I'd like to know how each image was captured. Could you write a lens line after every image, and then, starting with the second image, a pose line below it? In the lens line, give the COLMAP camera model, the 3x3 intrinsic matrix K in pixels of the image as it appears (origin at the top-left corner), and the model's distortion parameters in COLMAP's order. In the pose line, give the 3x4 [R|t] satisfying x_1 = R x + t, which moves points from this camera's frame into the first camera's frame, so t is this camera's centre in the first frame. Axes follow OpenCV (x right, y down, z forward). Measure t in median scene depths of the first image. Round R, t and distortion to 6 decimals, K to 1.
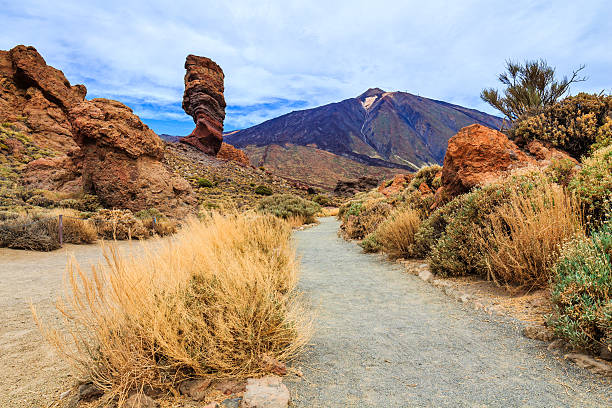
lens RADIAL K [[449.2, 0, 308.1], [0, 449.2, 204.9], [0, 0, 1]] dist [0.006866, 0.001238]
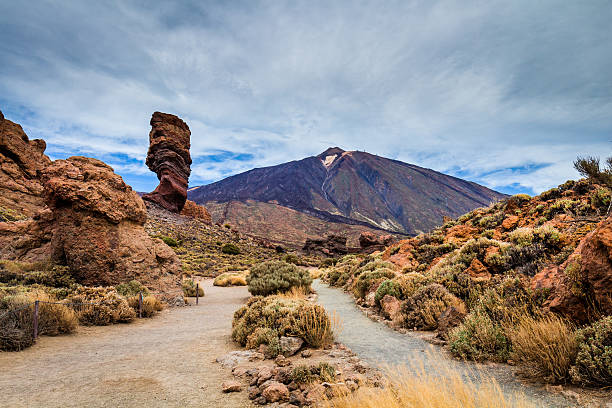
lens RADIAL K [[450.4, 0, 307.4], [0, 450.4, 205.5], [0, 0, 1]] dist [0.011737, -0.000735]
pose [[0.996422, 0.005537, 0.084337, -0.077023], [0.004934, 0.992340, -0.123440, -0.024756], [-0.084375, 0.123414, 0.988762, 0.078581]]
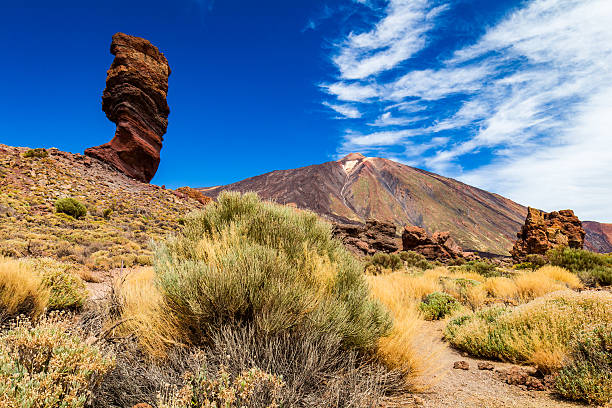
lens RADIAL K [[450.2, 0, 305.5], [0, 450.2, 205.7], [0, 0, 1]] dist [0.010702, -0.001051]
pose [[0.997903, 0.051097, 0.039734, 0.028644], [-0.045432, 0.990167, -0.132304, 0.014802], [-0.046104, 0.130221, 0.990413, 2.017894]]
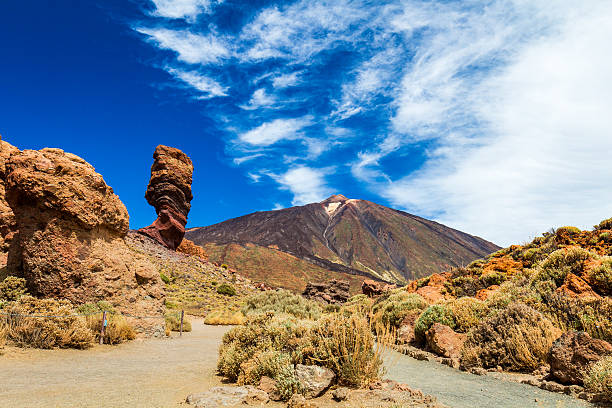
lens RADIAL K [[459.0, 0, 307.1], [0, 459.0, 202.4], [0, 0, 1]] dist [0.010915, -0.003577]
pose [[0.995076, 0.063548, 0.076066, -0.083935], [-0.044480, 0.972113, -0.230257, 0.008918], [-0.088577, 0.225739, 0.970152, 0.214226]]
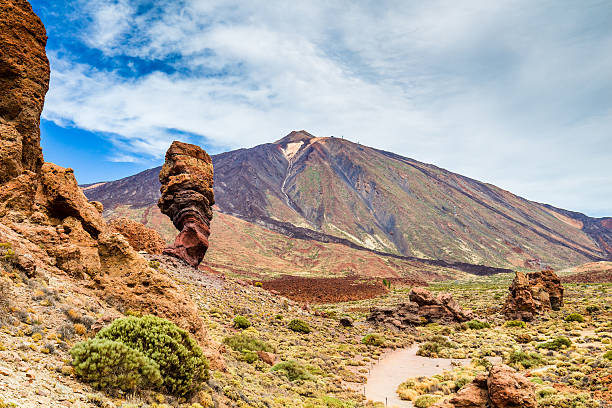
lens RADIAL K [[643.3, 0, 304.5], [0, 643.3, 204.4], [0, 0, 1]] dist [0.002072, 0.005686]
pose [[0.987401, 0.023305, 0.156511, -1.237312], [-0.001943, 0.990806, -0.135279, -0.416142], [-0.158225, 0.133271, 0.978368, -0.750651]]
